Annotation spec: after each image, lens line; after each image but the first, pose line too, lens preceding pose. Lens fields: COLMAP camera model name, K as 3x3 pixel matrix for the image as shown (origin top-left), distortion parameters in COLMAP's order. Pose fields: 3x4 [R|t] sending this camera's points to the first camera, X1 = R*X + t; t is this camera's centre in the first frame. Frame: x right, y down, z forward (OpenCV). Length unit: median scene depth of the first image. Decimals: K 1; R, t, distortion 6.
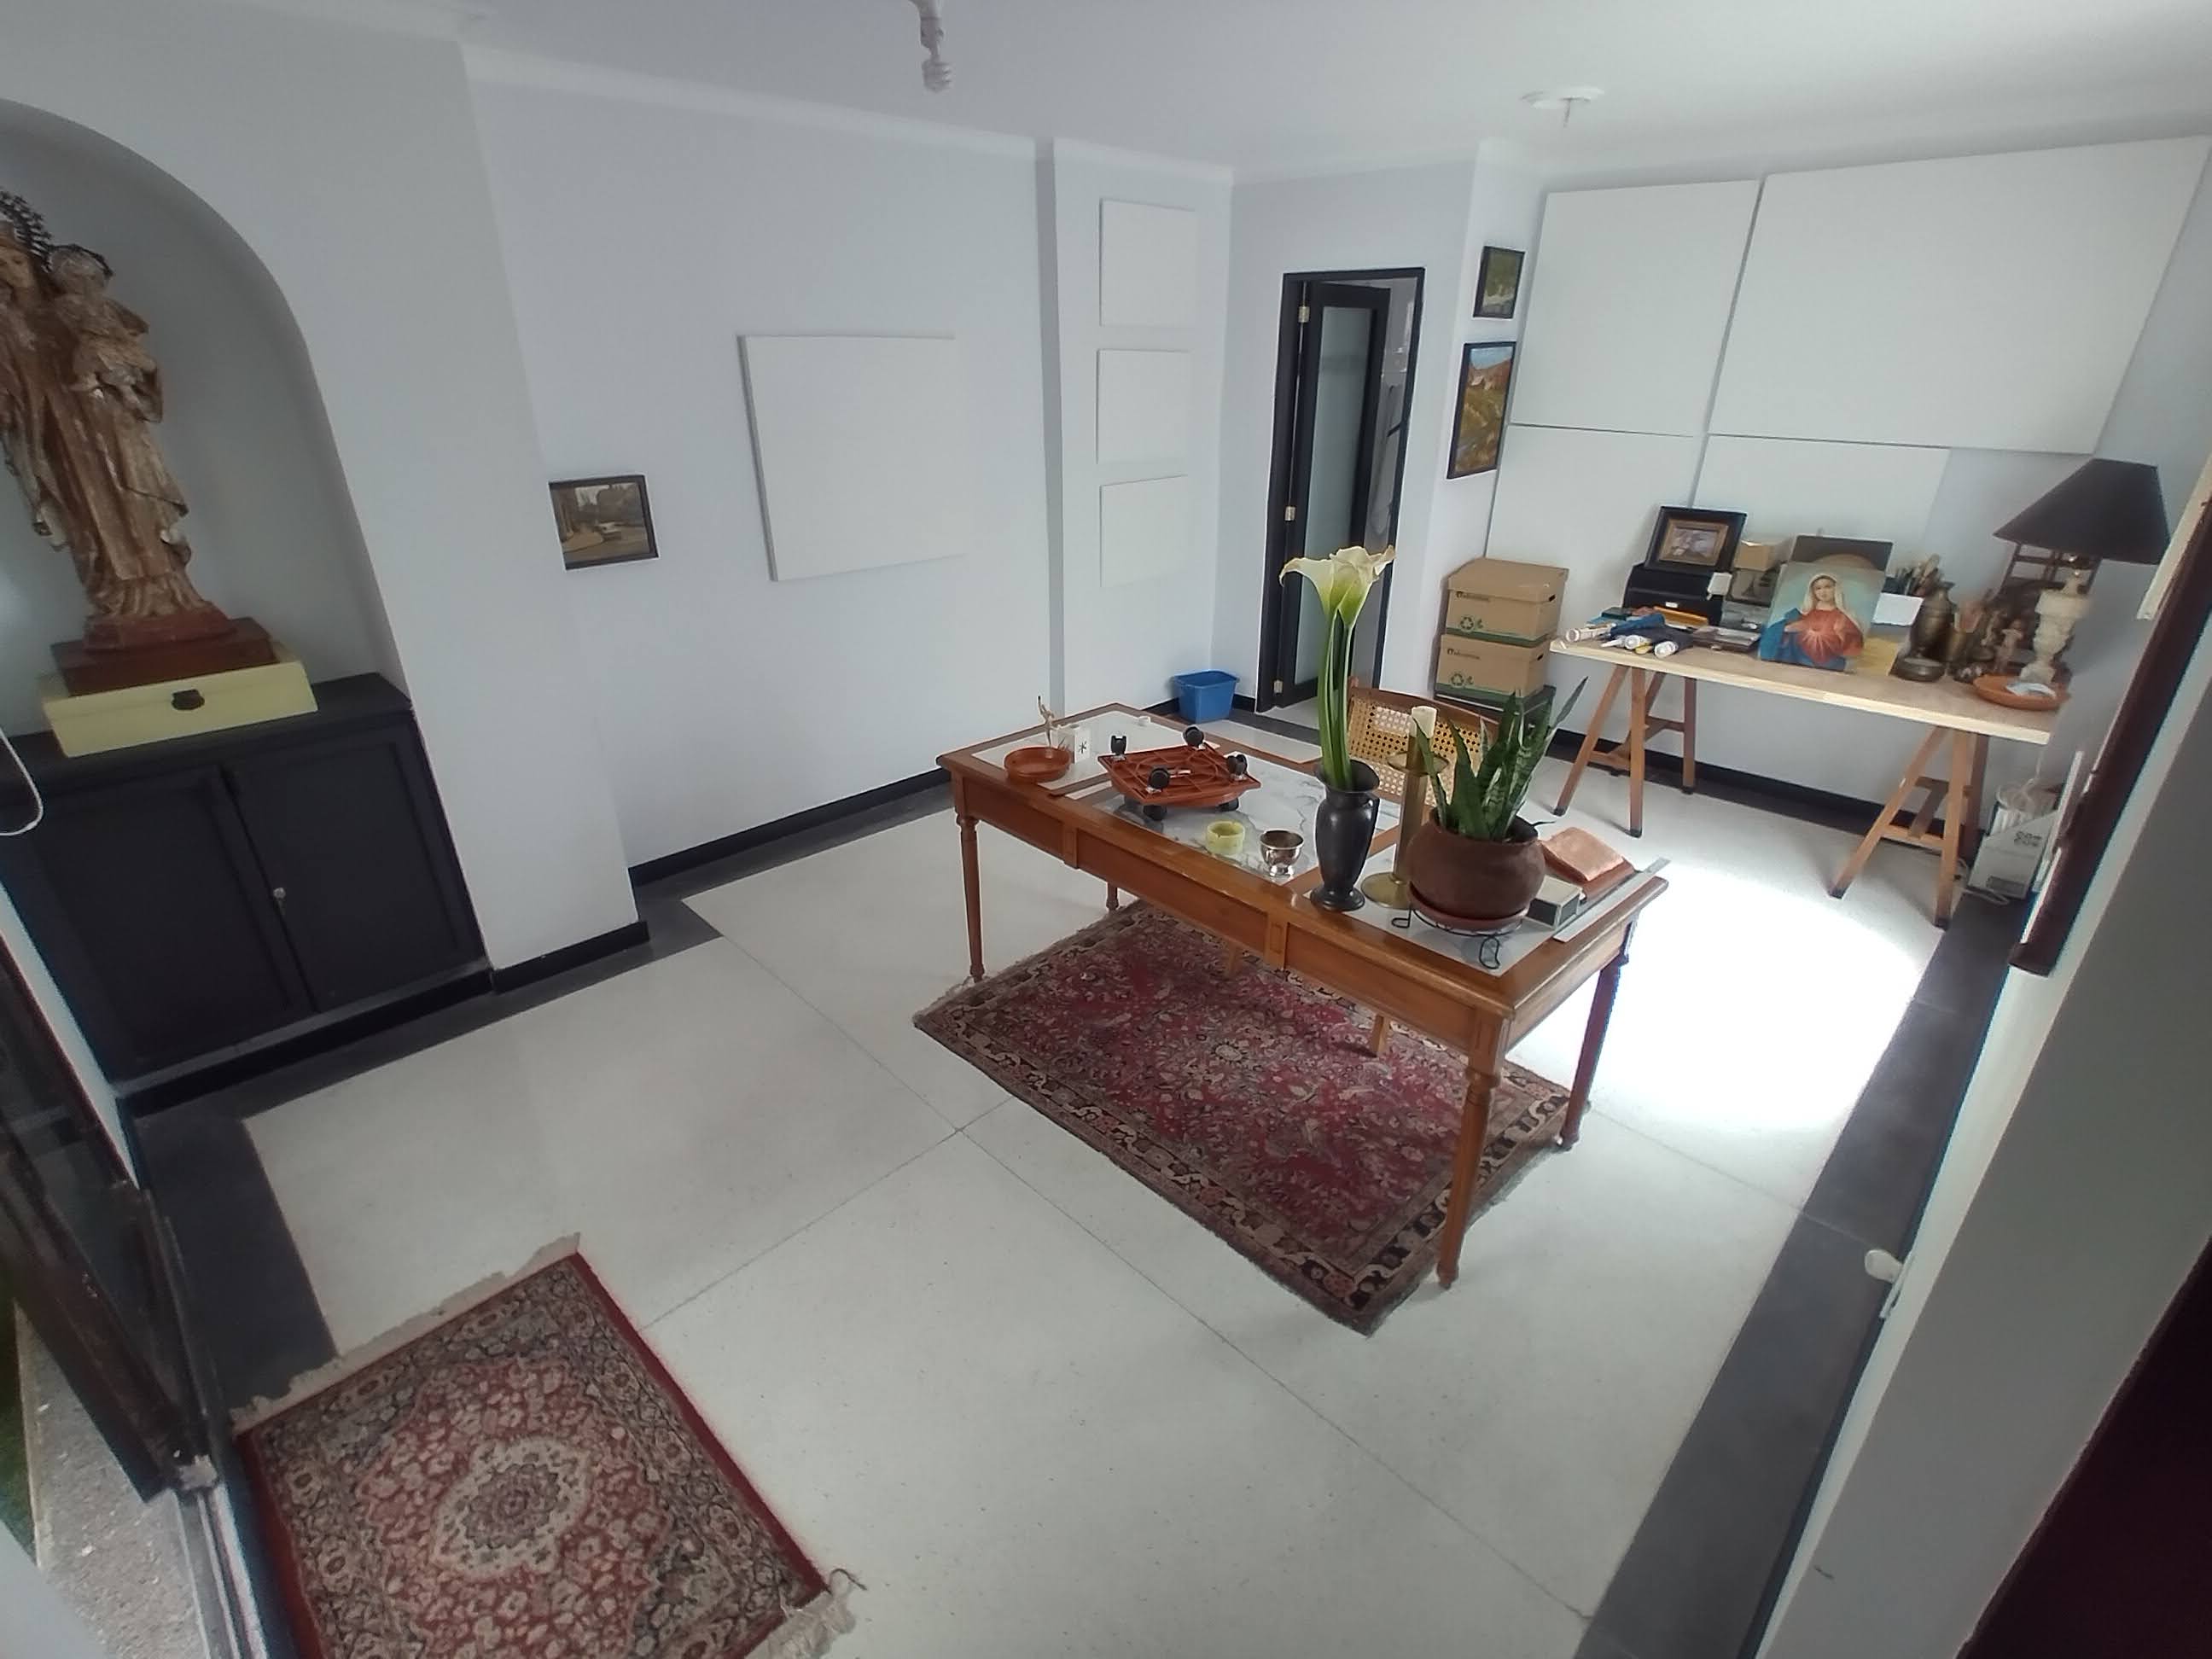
lens RADIAL K [[1044.0, 0, 1111.2], [0, 1044.0, 823.7], [0, 0, 1]] dist [0.012475, 0.000314]
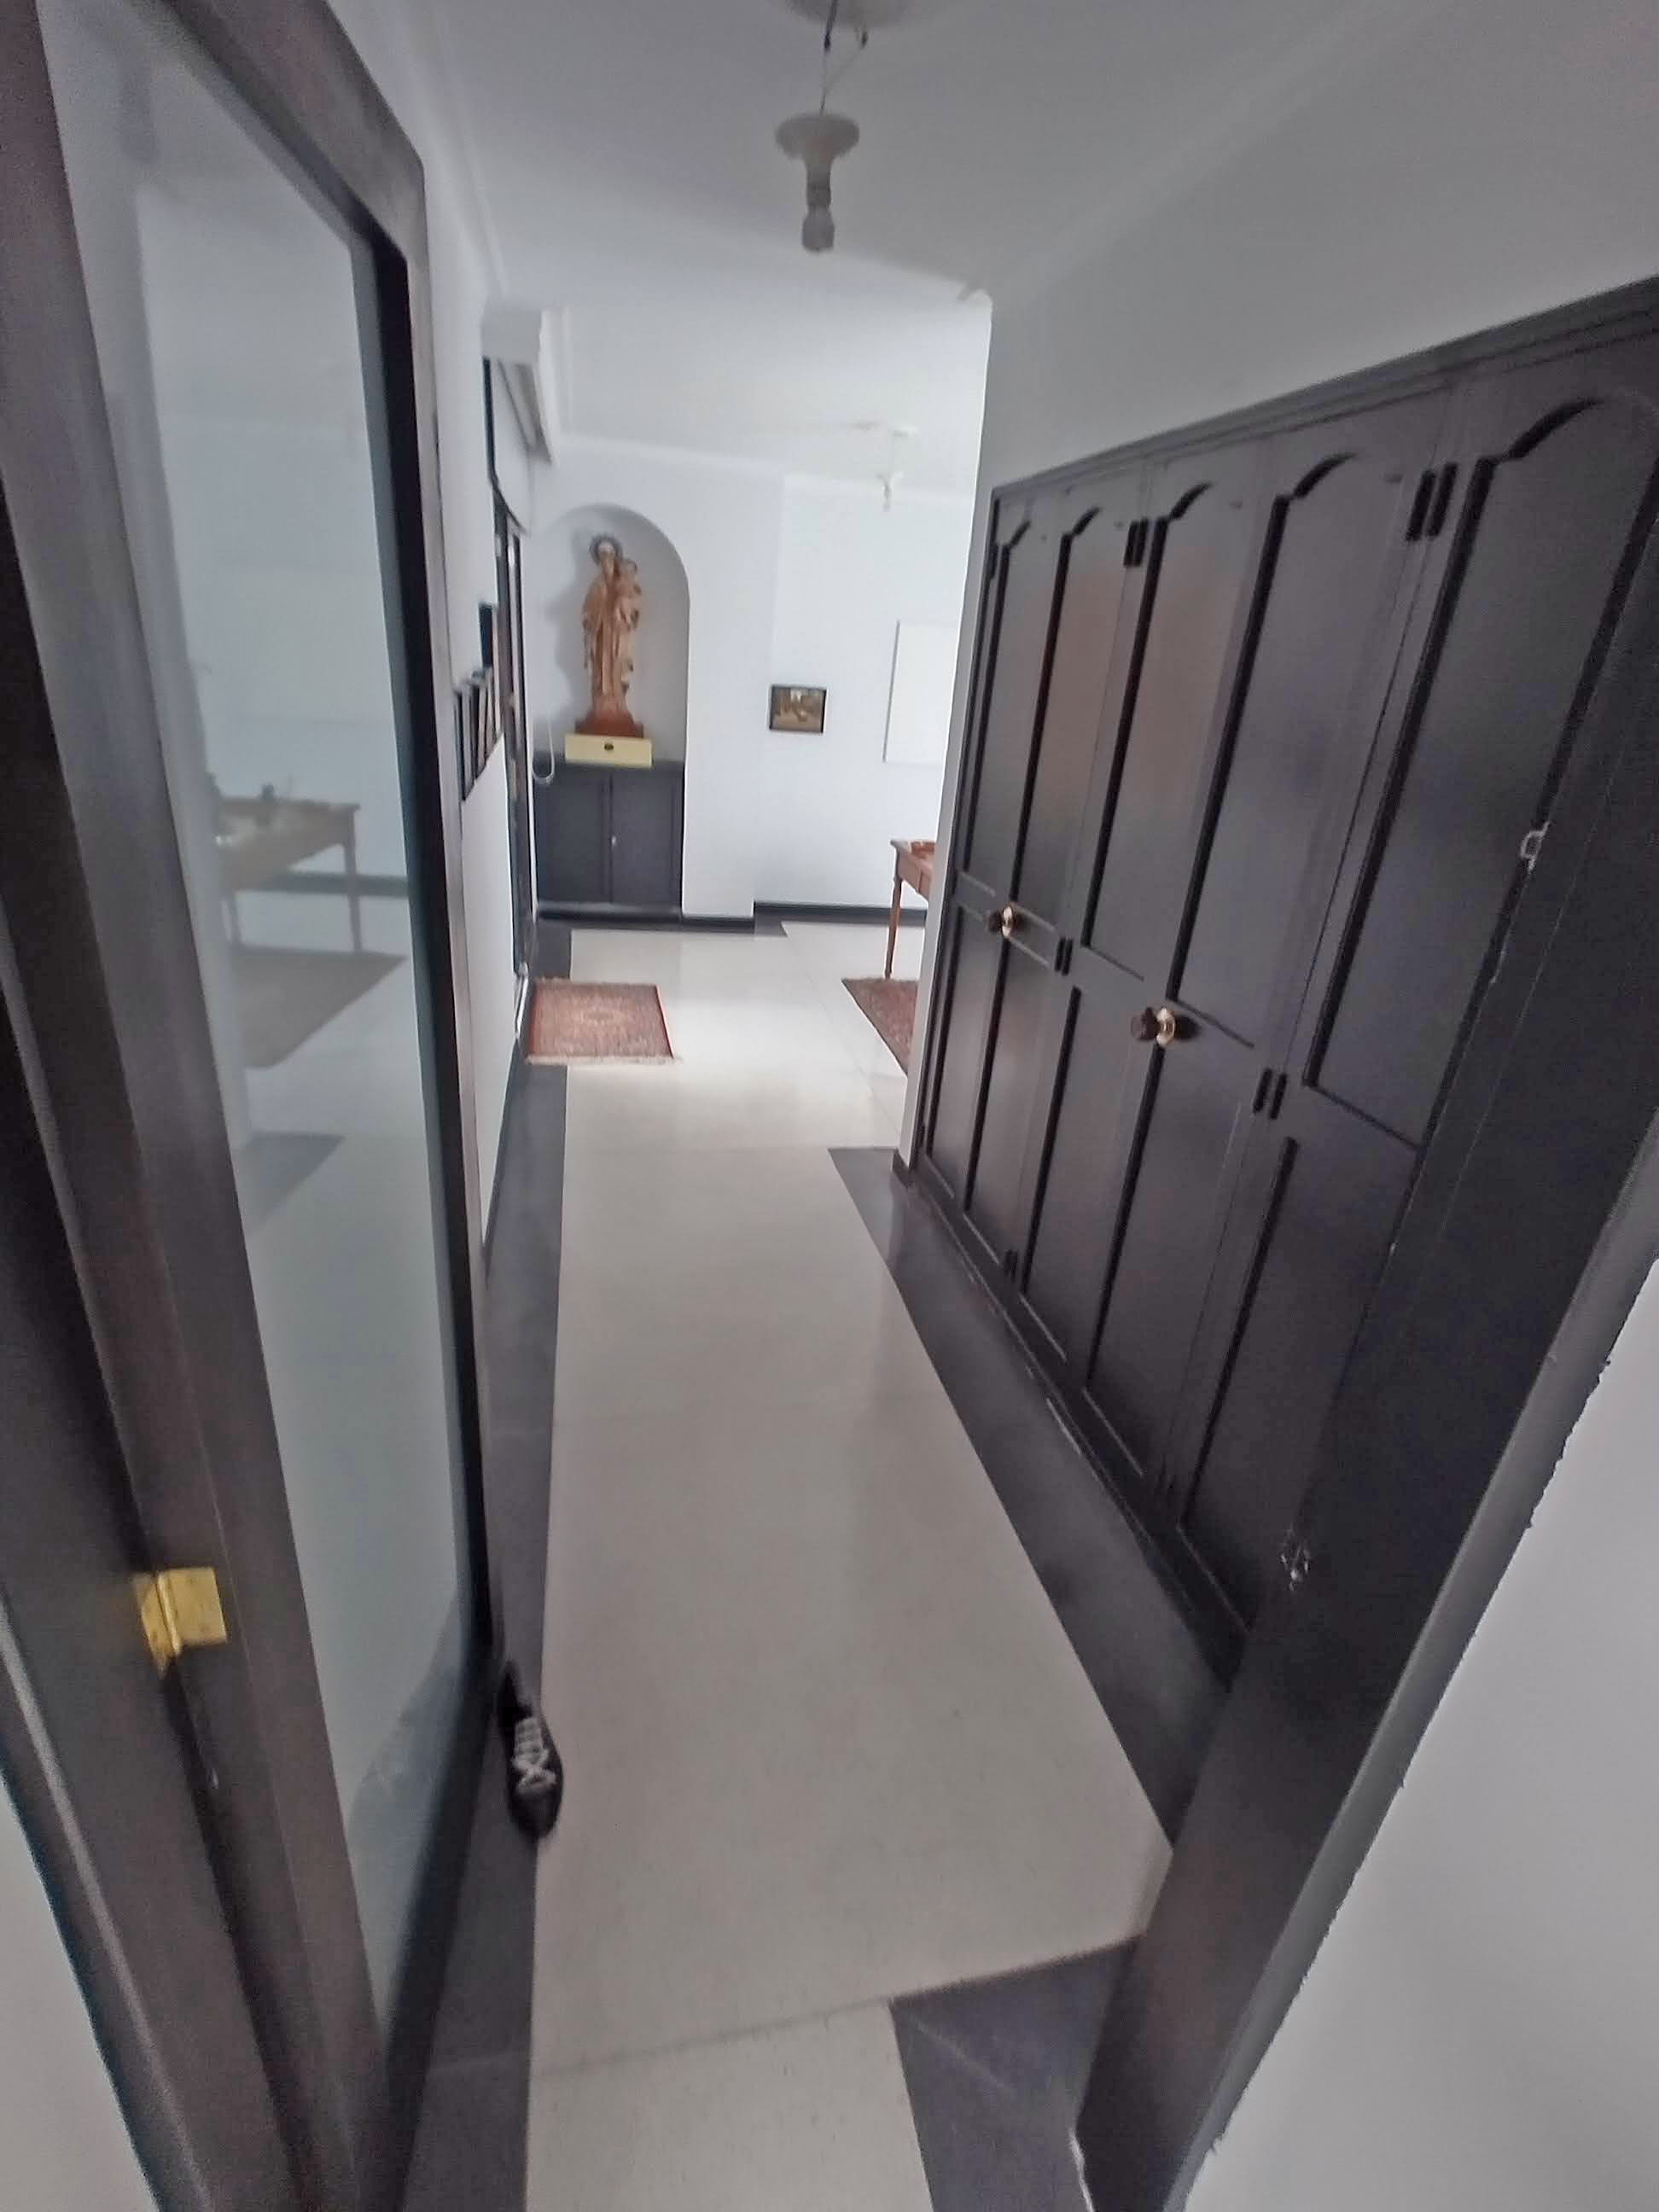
lens RADIAL K [[1044.0, 0, 831.1], [0, 1044.0, 1110.1], [0, 0, 1]] dist [0.012475, 0.000314]
pose [[0.829760, 0.295208, -0.473658, 0.890633], [-0.310408, 0.949394, 0.047935, 0.387819], [0.463838, 0.107253, 0.879404, -0.747230]]
